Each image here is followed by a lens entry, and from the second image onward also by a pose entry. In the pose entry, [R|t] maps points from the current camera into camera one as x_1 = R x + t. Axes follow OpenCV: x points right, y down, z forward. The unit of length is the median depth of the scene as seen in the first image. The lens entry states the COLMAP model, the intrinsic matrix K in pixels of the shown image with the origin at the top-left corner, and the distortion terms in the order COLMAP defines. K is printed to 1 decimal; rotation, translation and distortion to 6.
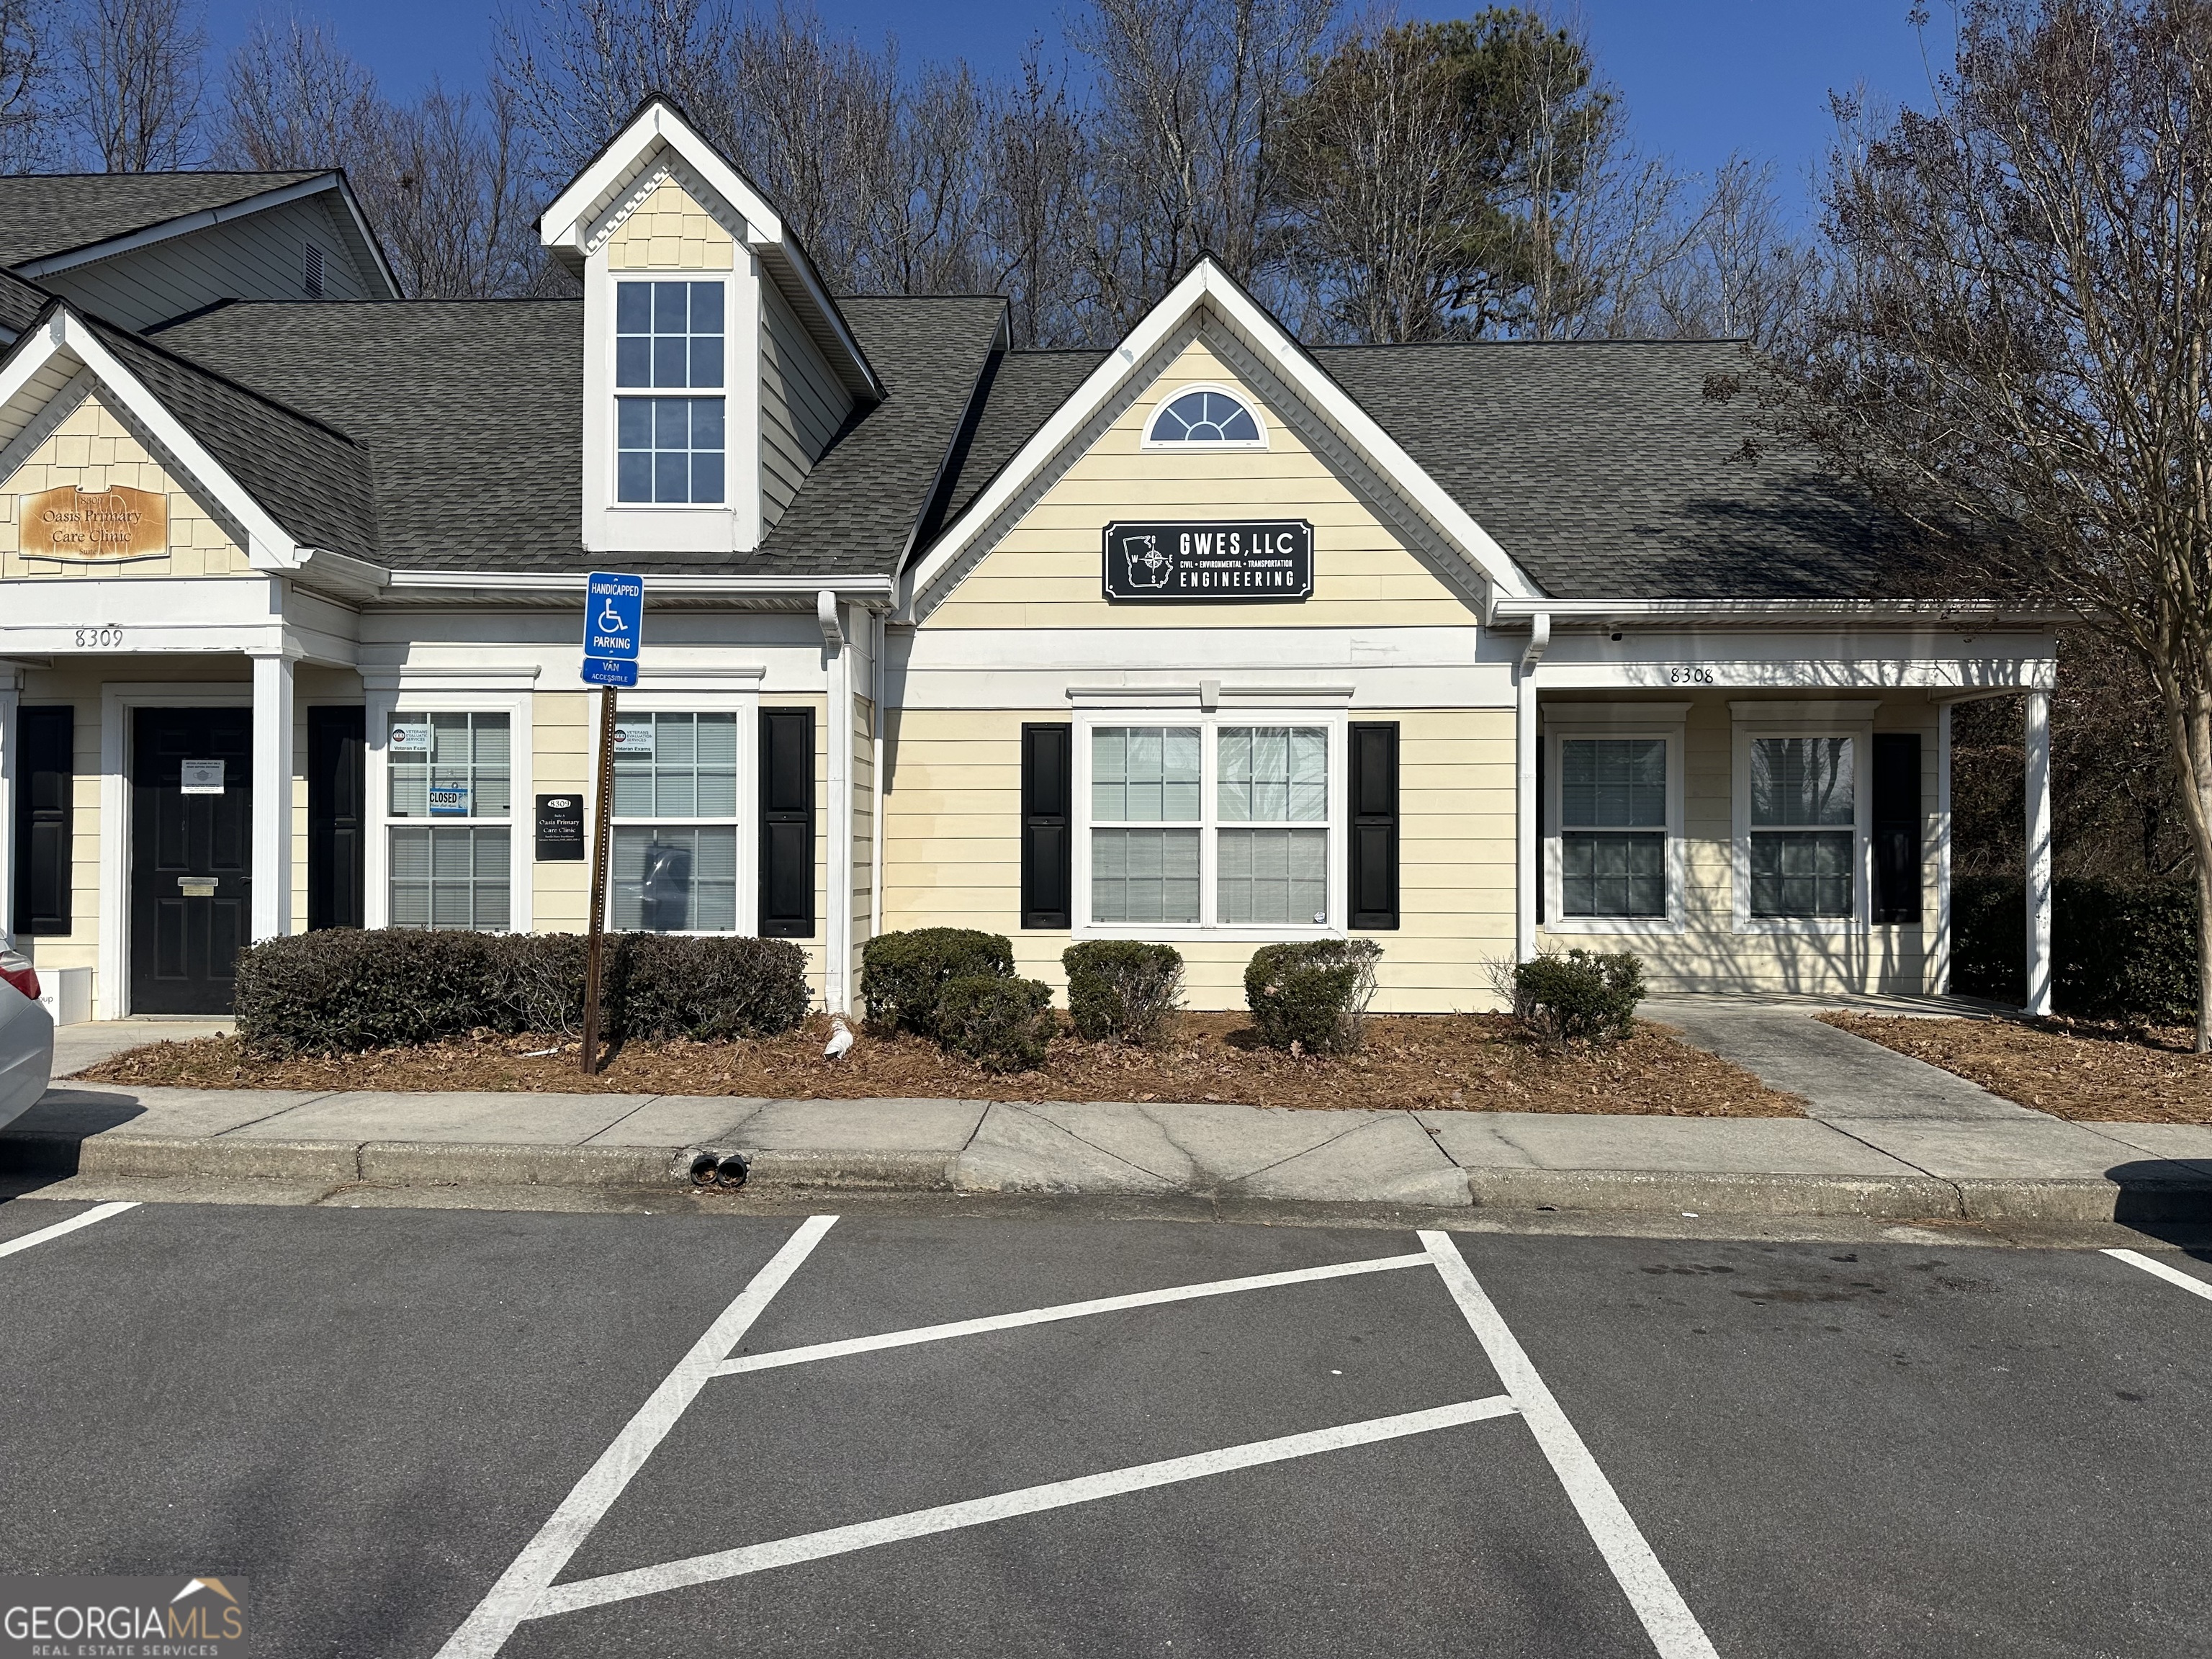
lens RADIAL K [[1540.9, 0, 1119.3], [0, 1540.9, 844.3], [0, 0, 1]] dist [0.059149, -0.071906]
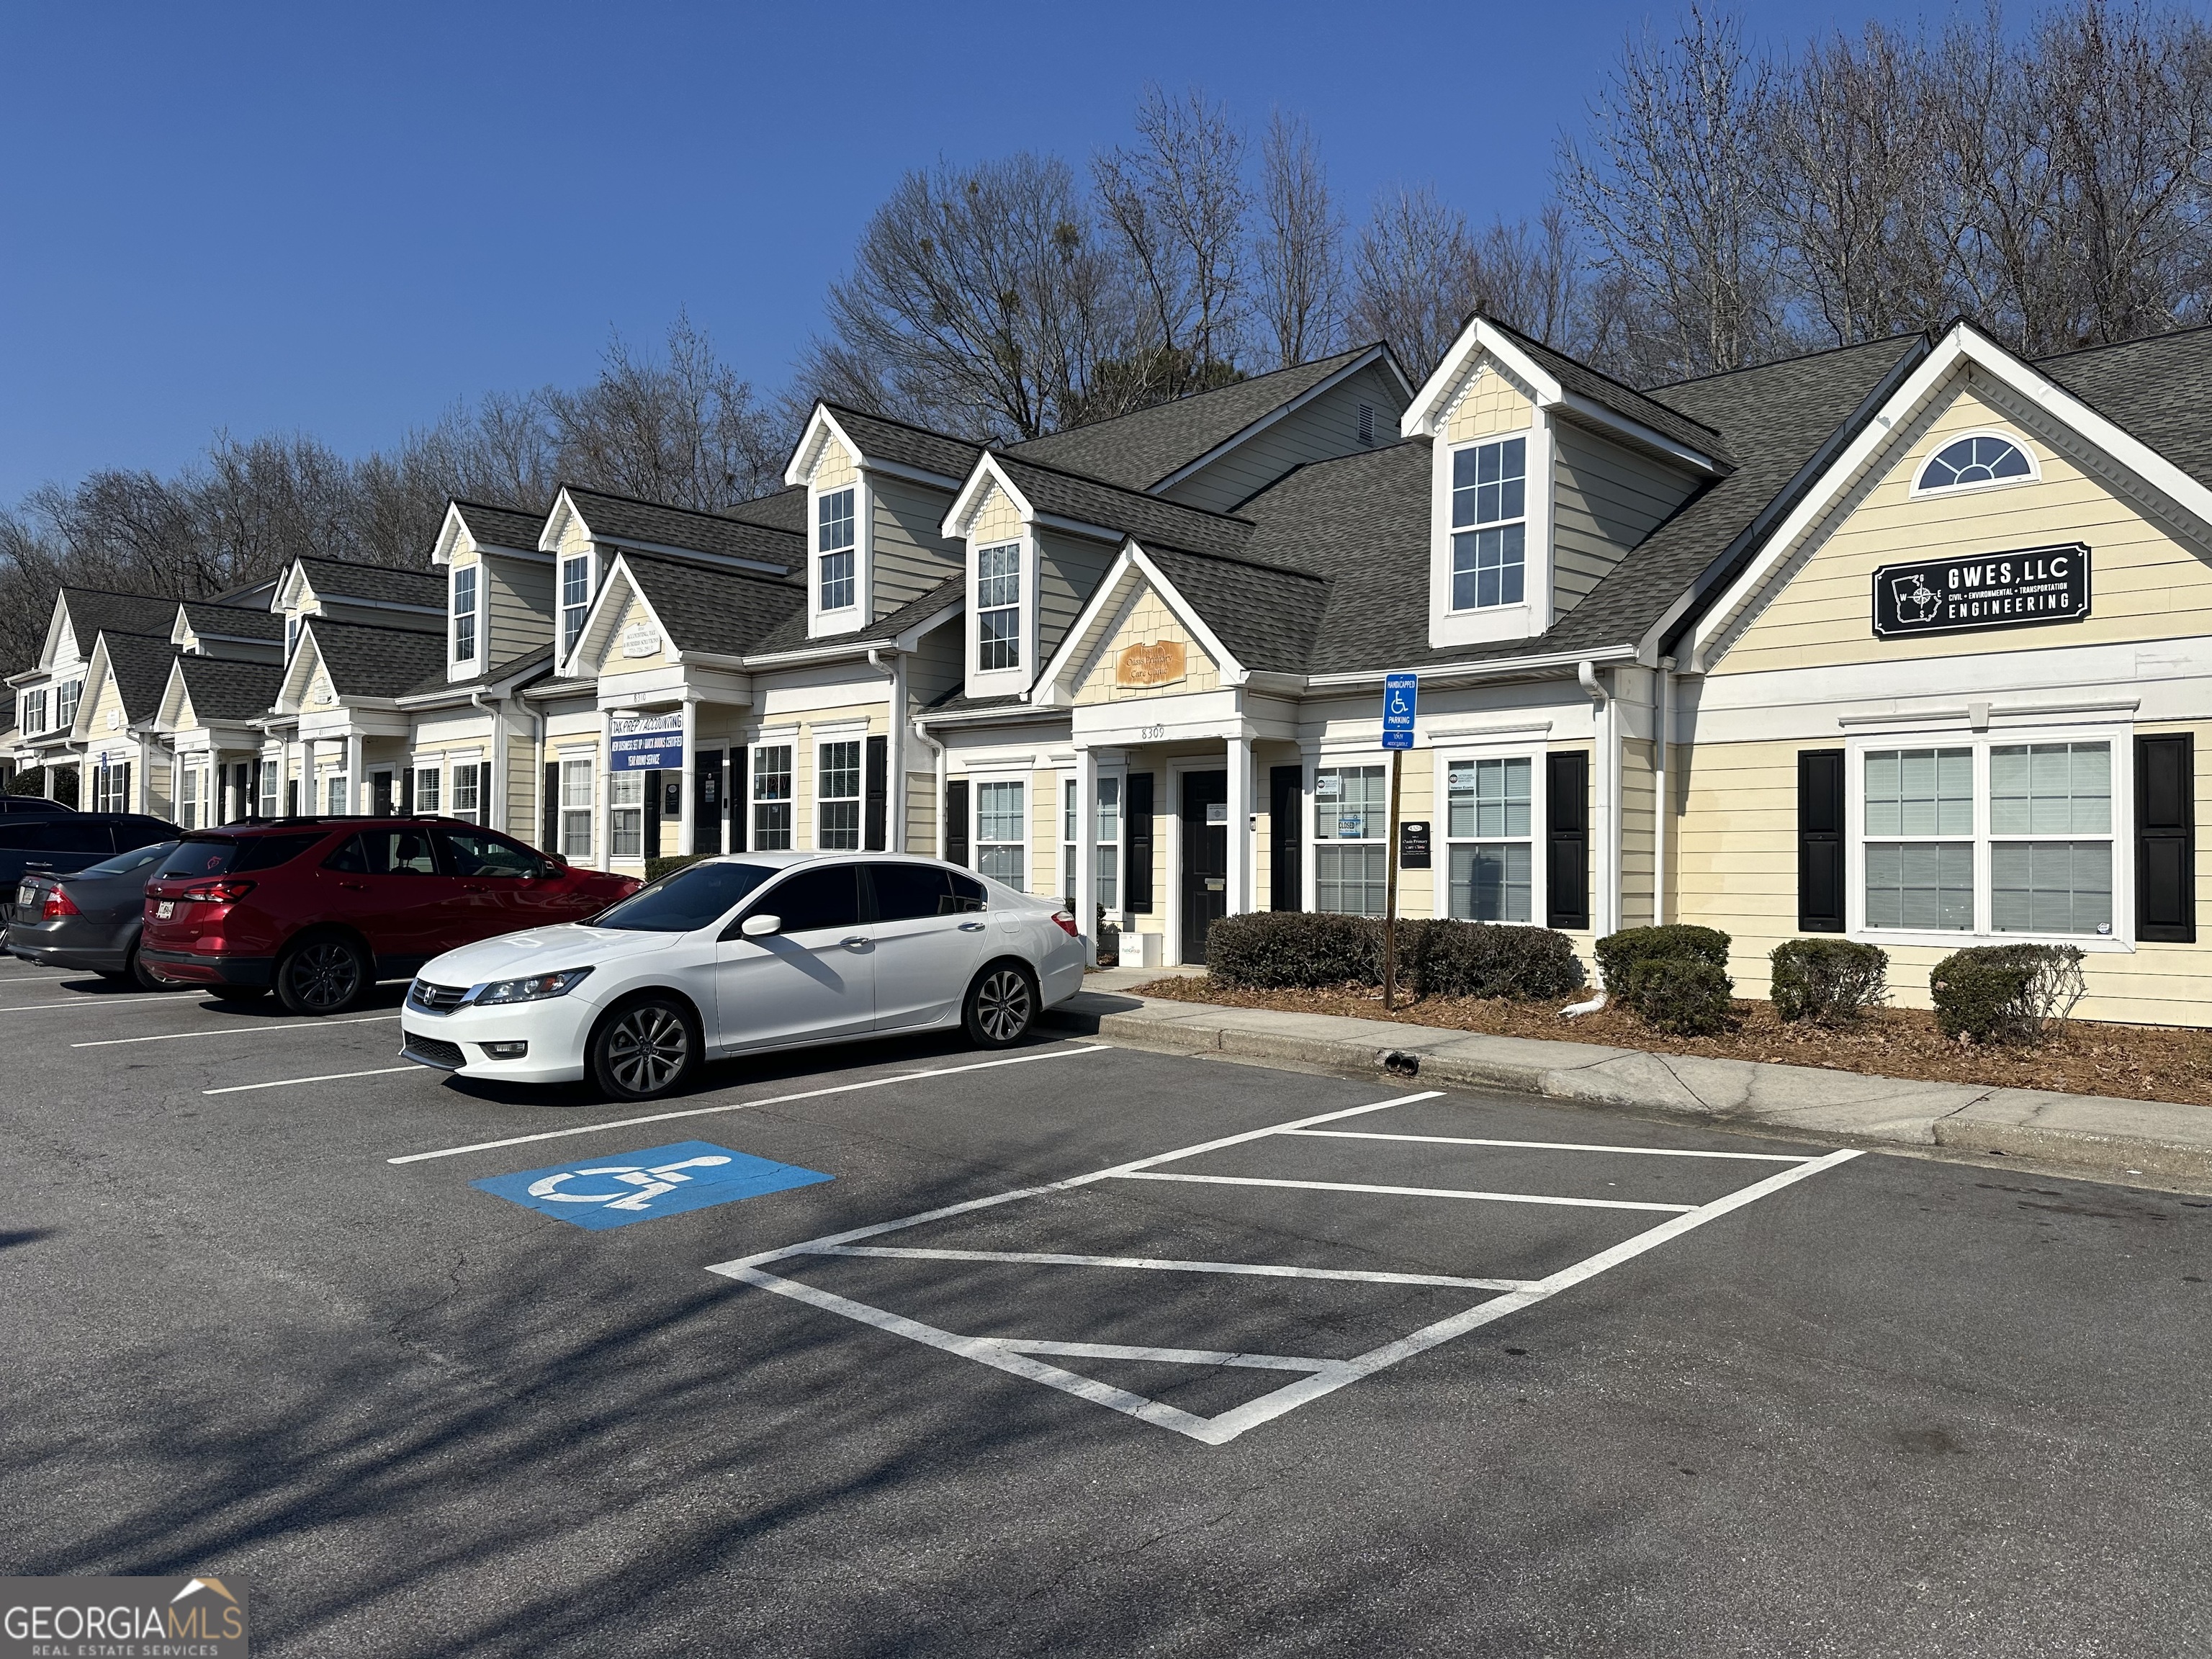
lens RADIAL K [[1540.9, 0, 1100.0], [0, 1540.9, 847.1], [0, 0, 1]] dist [0.059149, -0.071906]
pose [[0.746292, -0.006532, -0.665587, 0.358130], [-0.000618, 0.999945, -0.010507, 0.006014], [0.665619, 0.008253, 0.746246, -0.237318]]
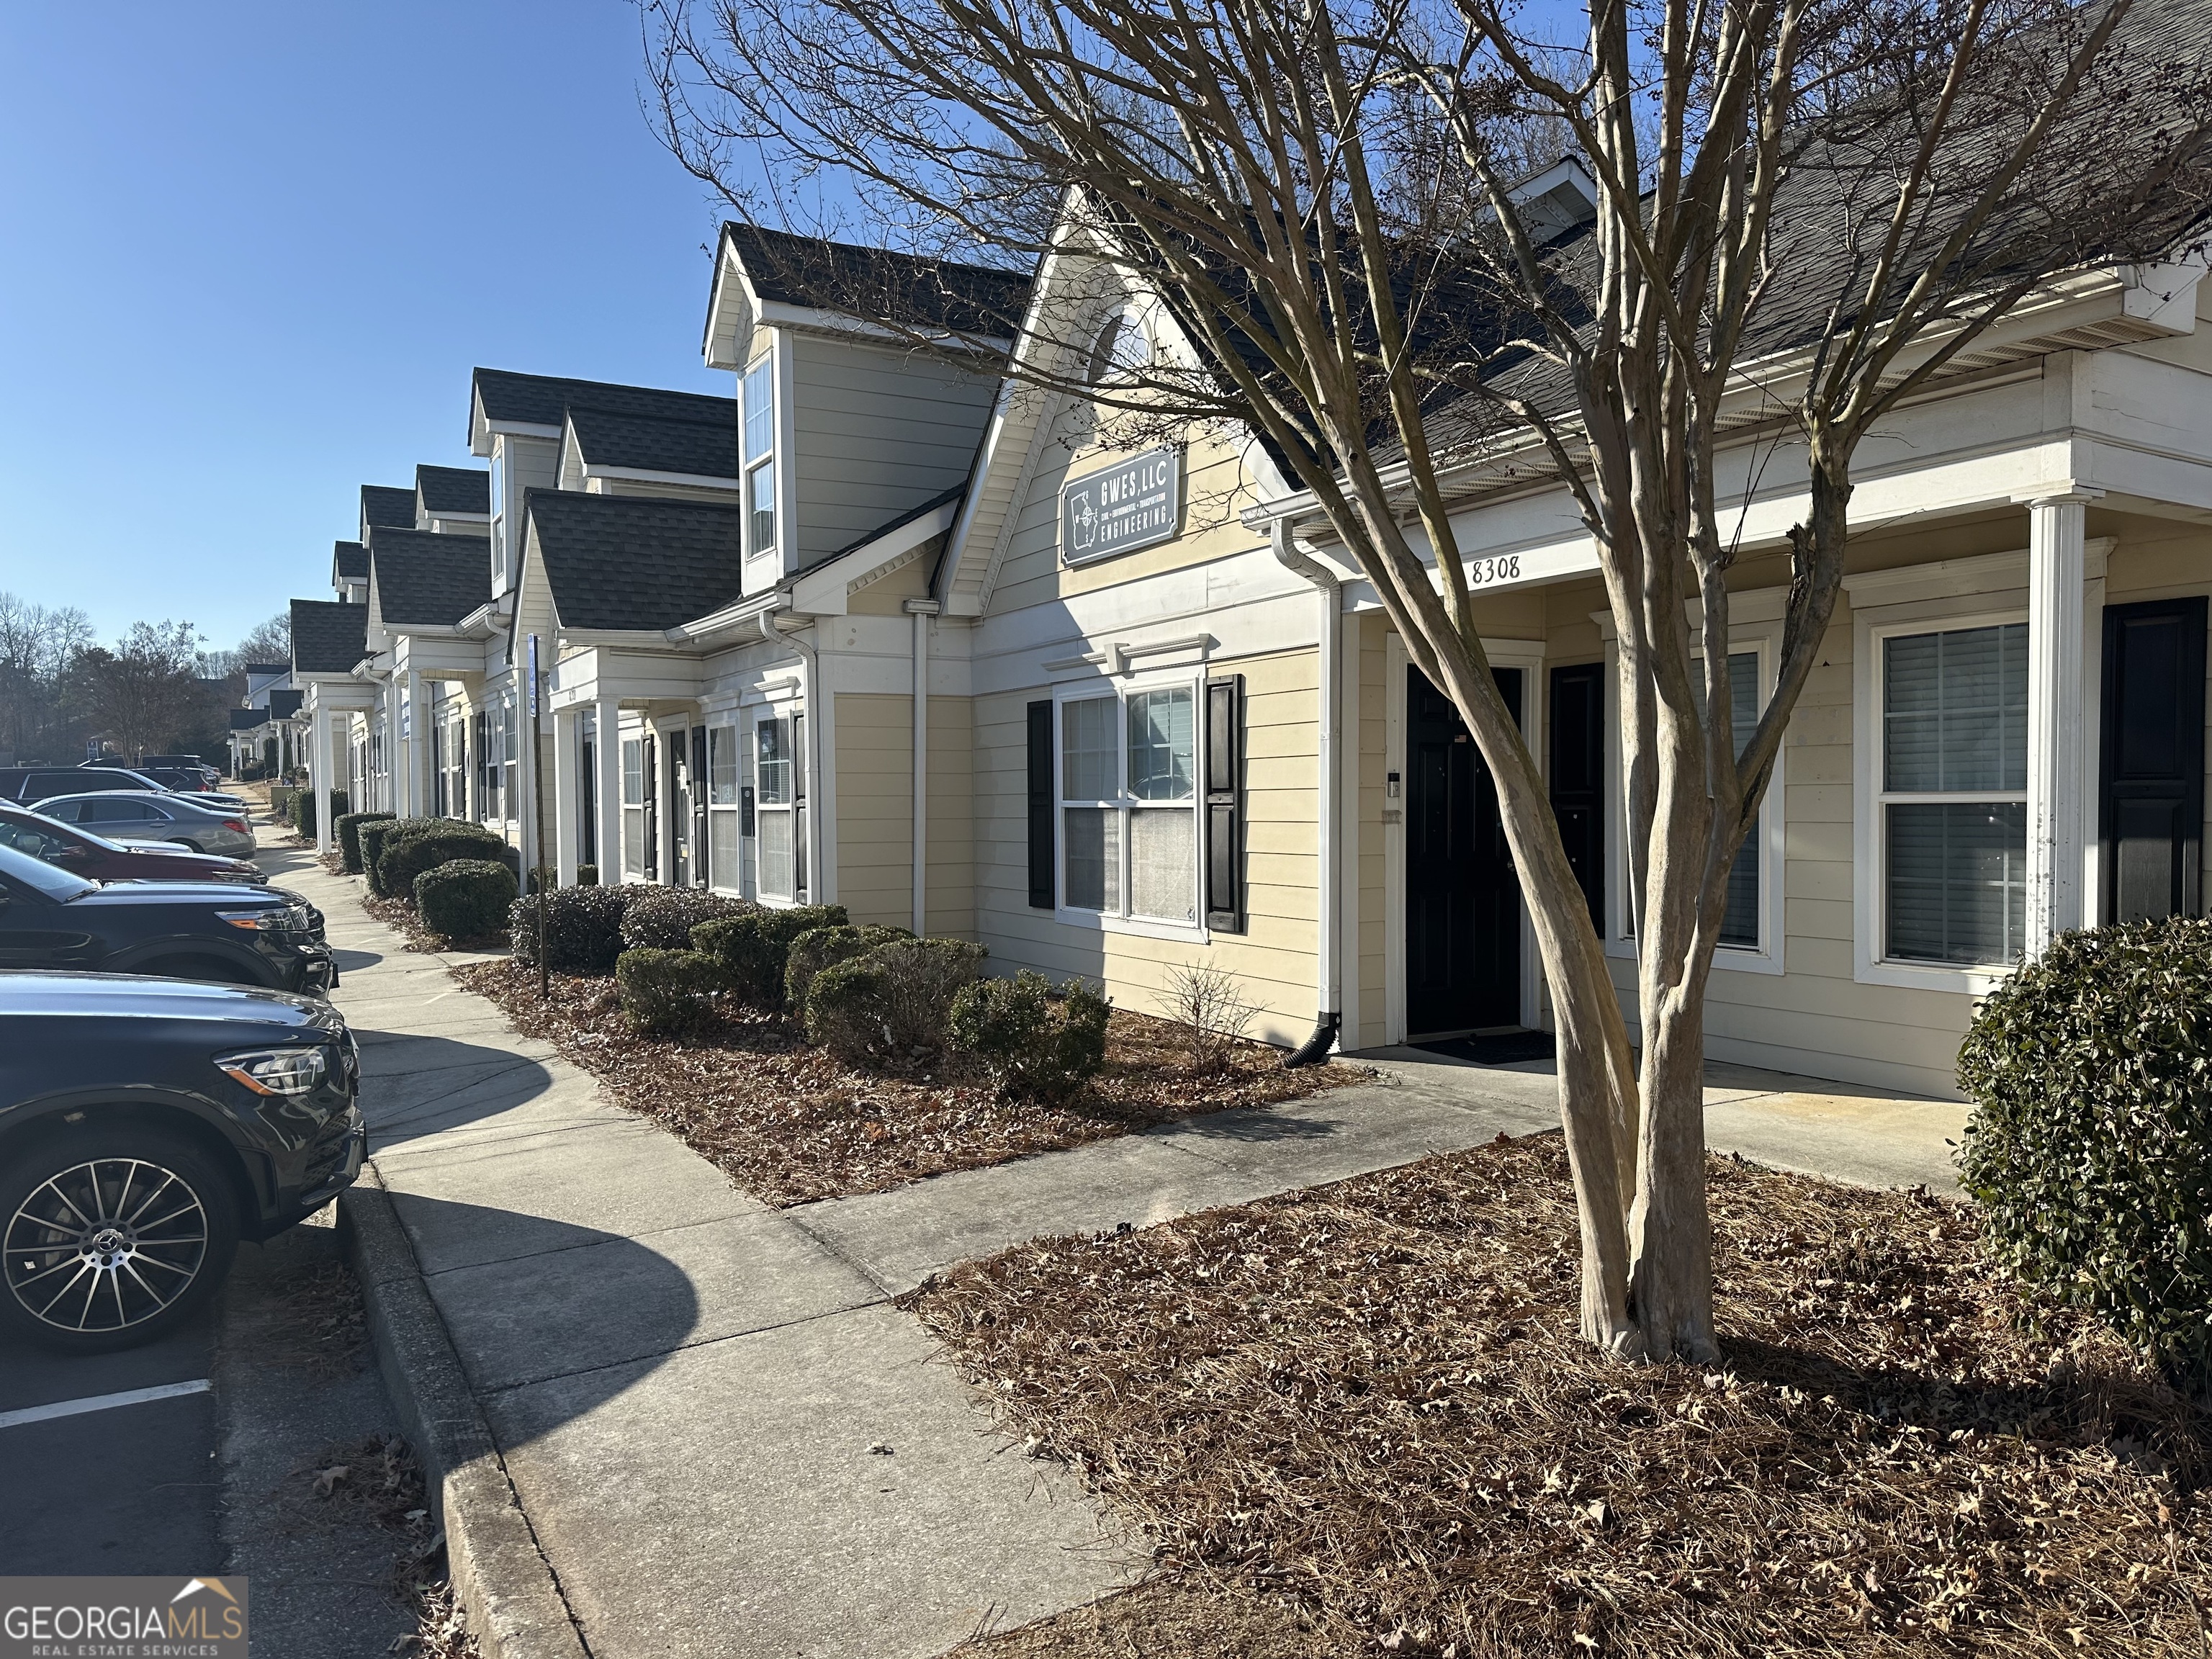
lens RADIAL K [[1540.9, 0, 1106.4], [0, 1540.9, 835.6], [0, 0, 1]] dist [0.059149, -0.071906]
pose [[0.542925, 0.006953, -0.839752, 0.889328], [0.009757, 0.999846, 0.014587, -0.009726], [0.839724, -0.016113, 0.542774, 0.566460]]
